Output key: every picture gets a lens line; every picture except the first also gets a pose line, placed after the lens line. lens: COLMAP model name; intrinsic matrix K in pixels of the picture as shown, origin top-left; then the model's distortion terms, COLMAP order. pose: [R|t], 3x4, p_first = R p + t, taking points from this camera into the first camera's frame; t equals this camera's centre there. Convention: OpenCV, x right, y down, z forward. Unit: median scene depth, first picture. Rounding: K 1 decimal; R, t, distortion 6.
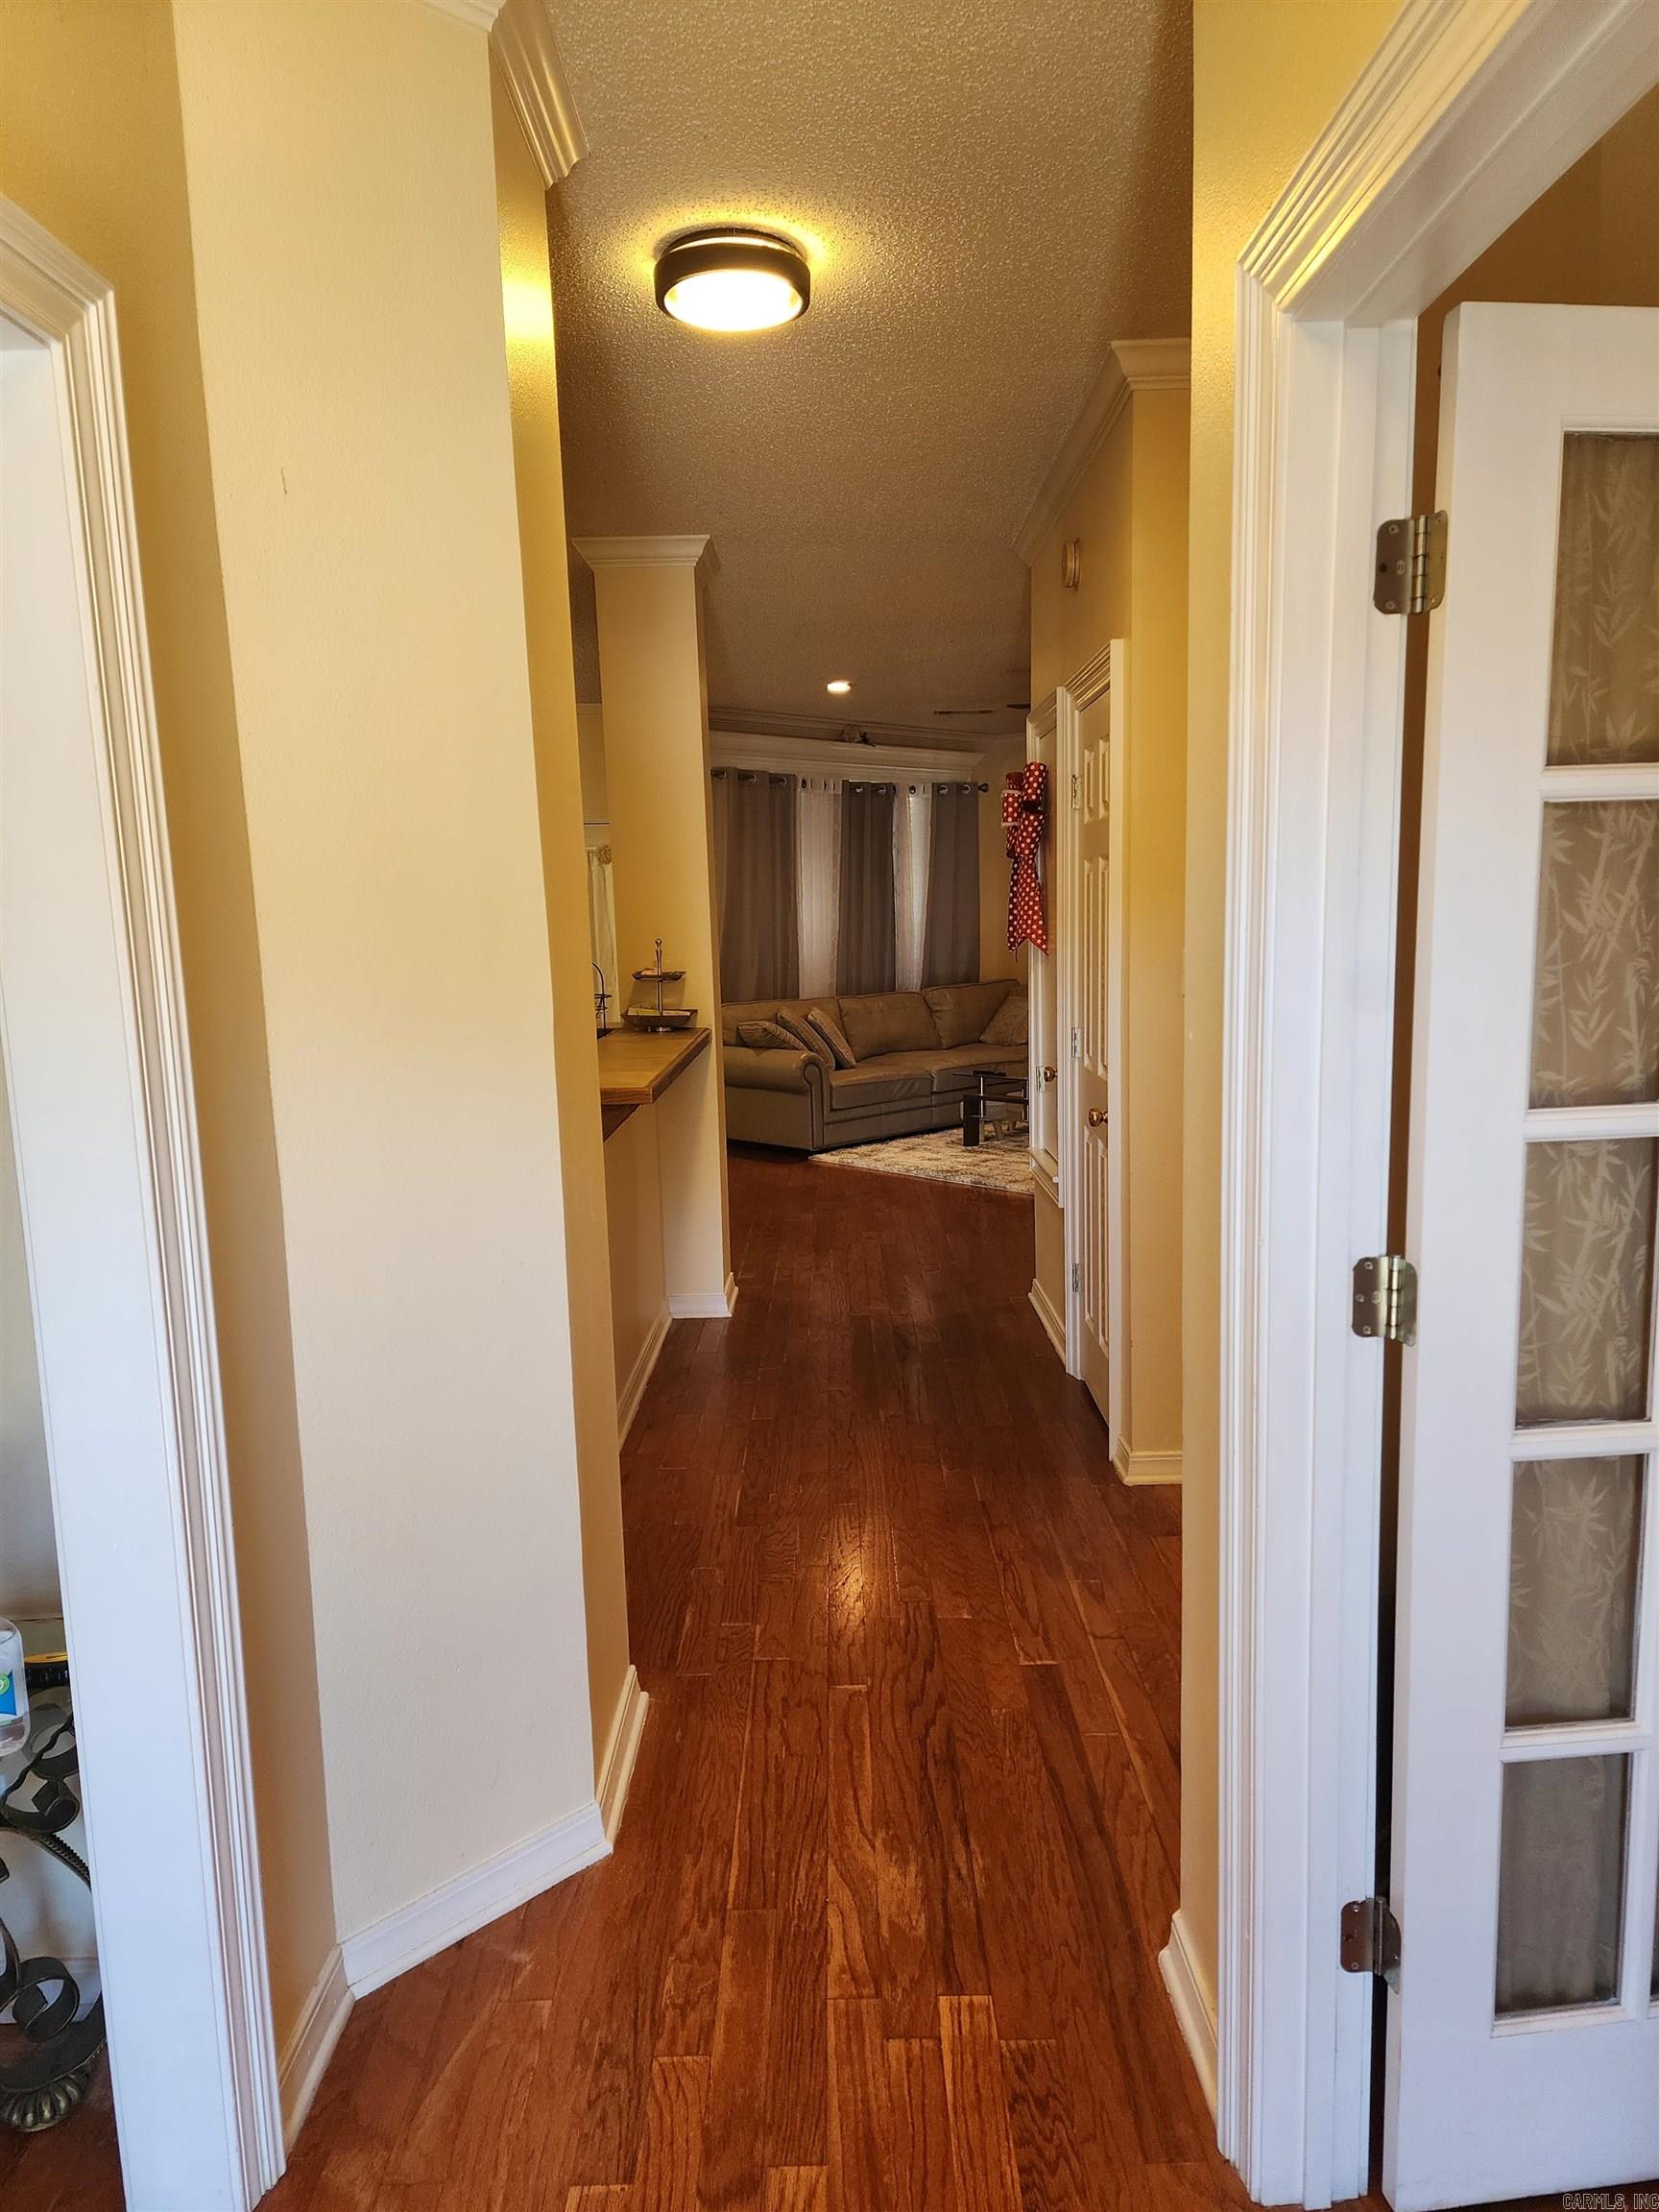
lens RADIAL K [[1479.7, 0, 829.5], [0, 1479.7, 1106.0], [0, 0, 1]] dist [0.072002, -0.068857]
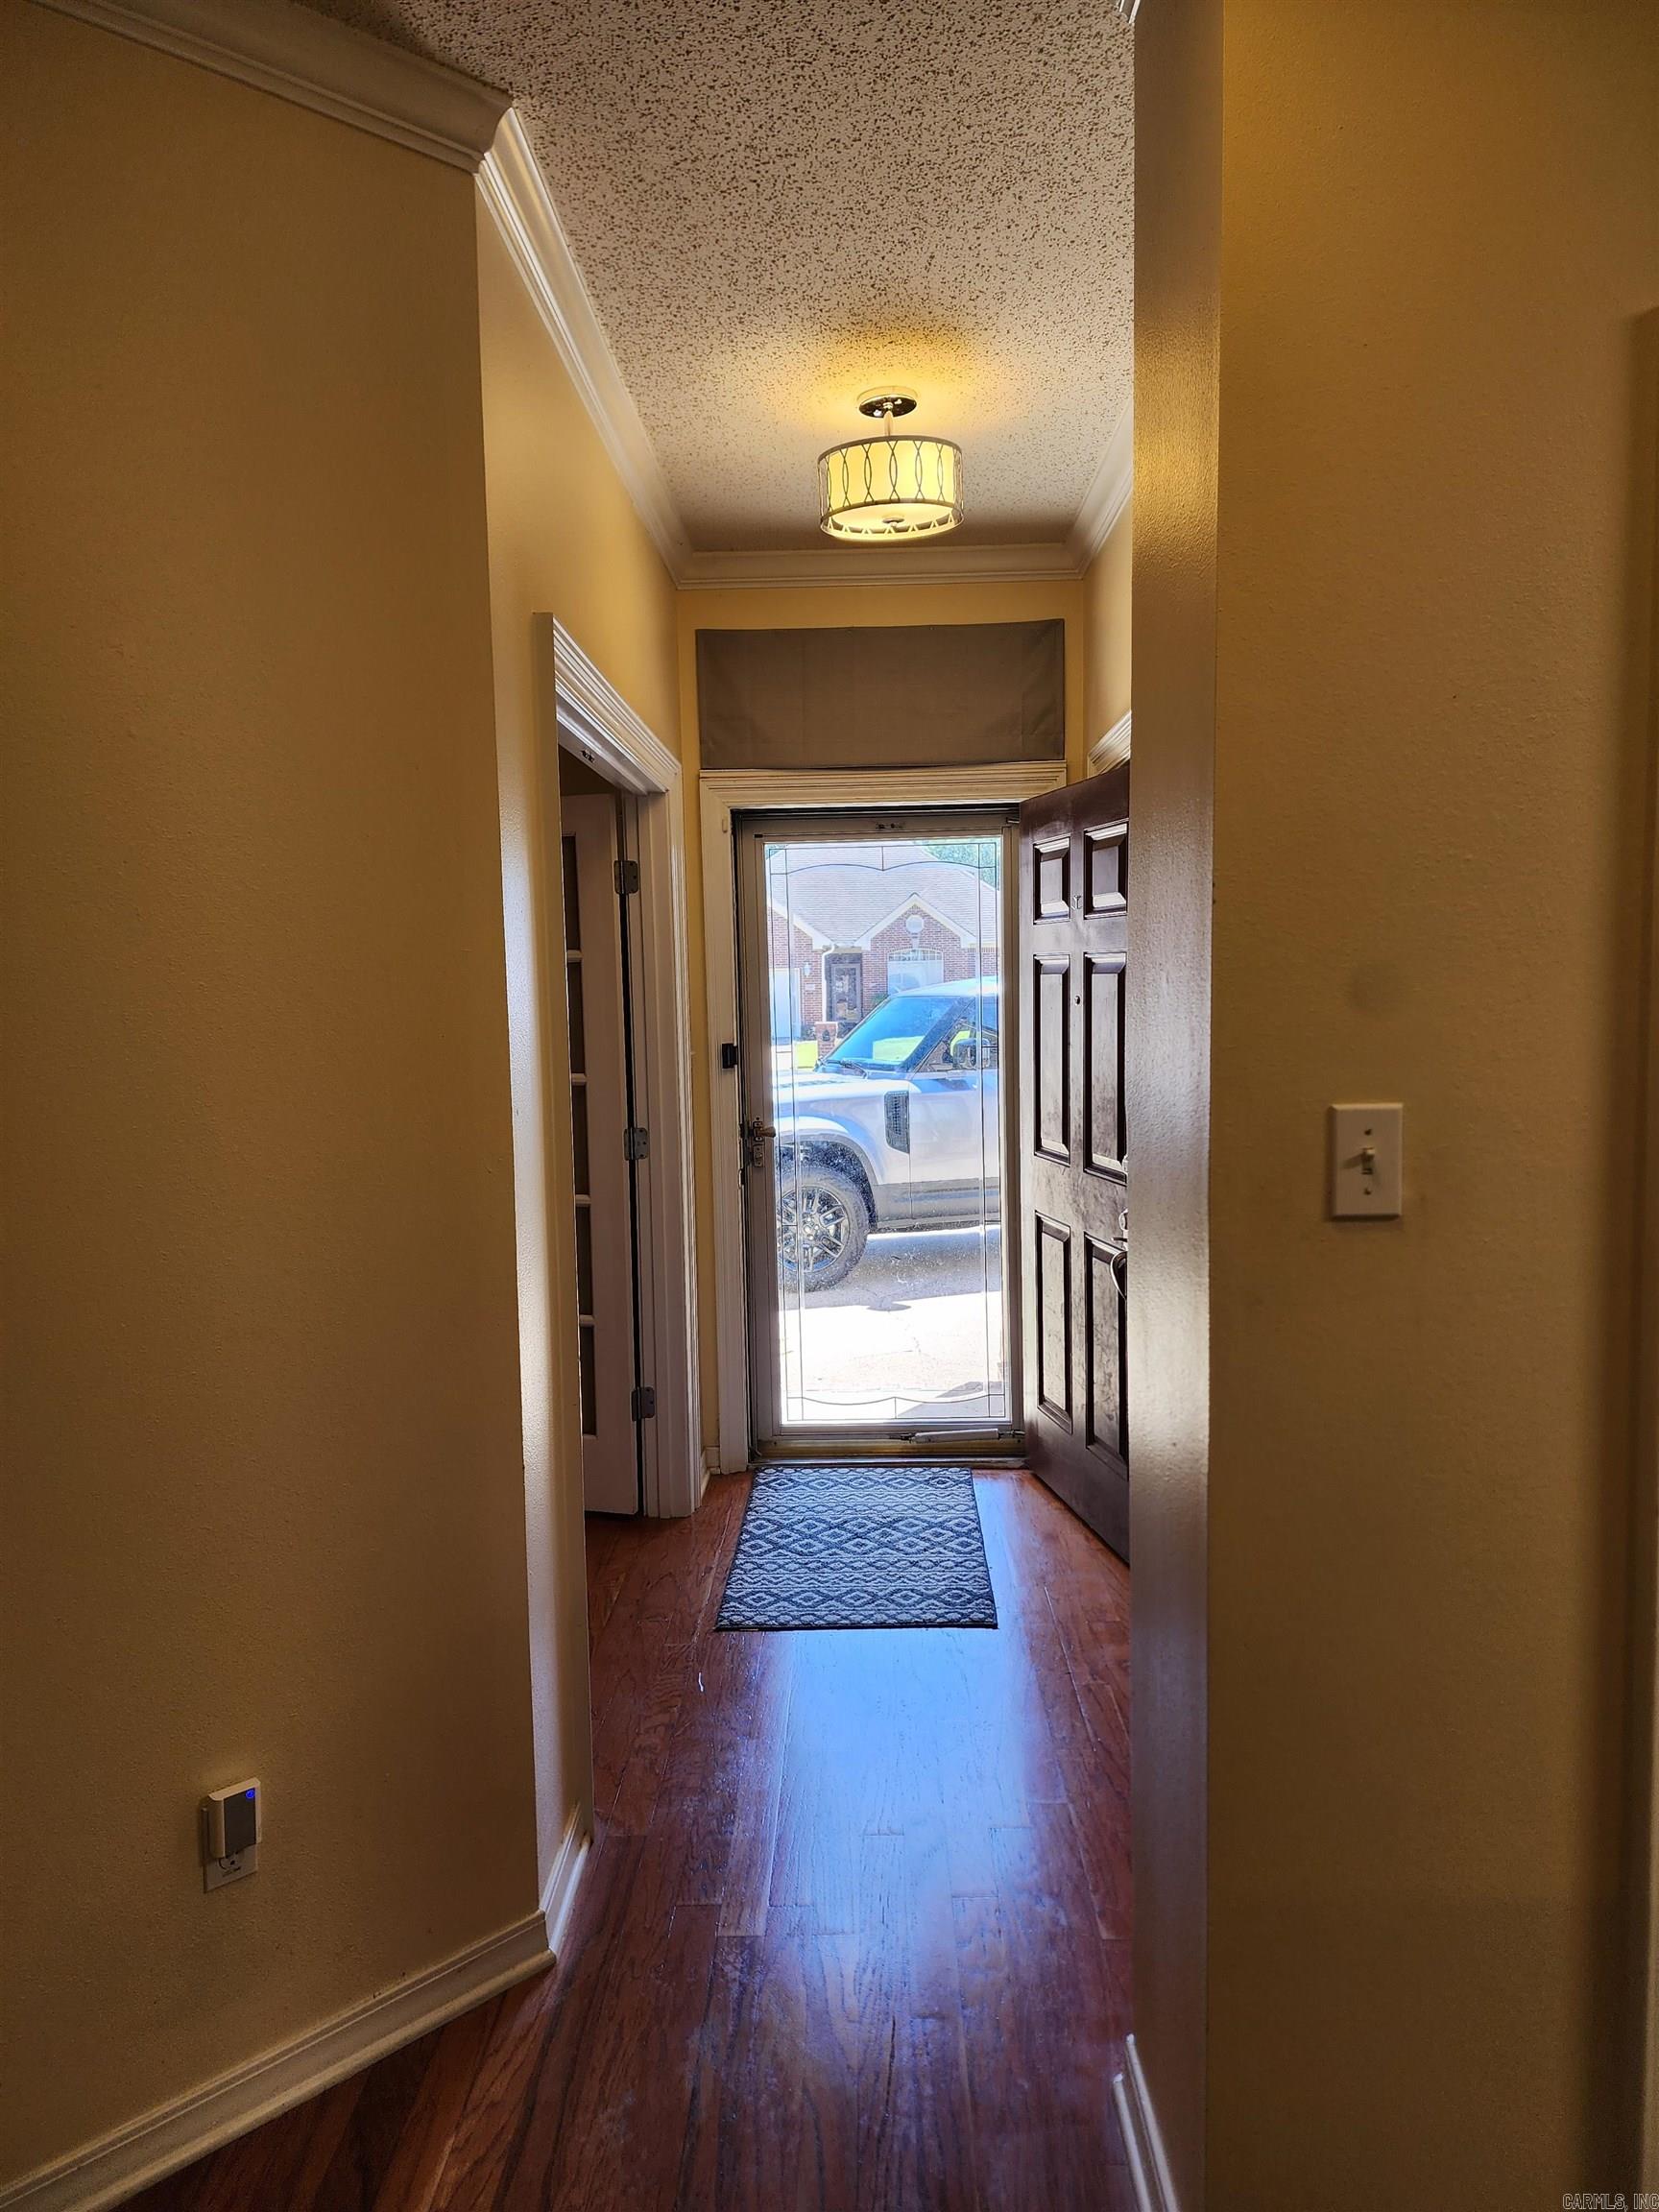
lens RADIAL K [[1479.7, 0, 829.5], [0, 1479.7, 1106.0], [0, 0, 1]] dist [0.072002, -0.068857]
pose [[-0.998492, 0.045358, 0.030925, -0.036431], [0.051248, 0.972107, 0.228870, -0.244201], [-0.019682, 0.230110, -0.972966, 1.699919]]
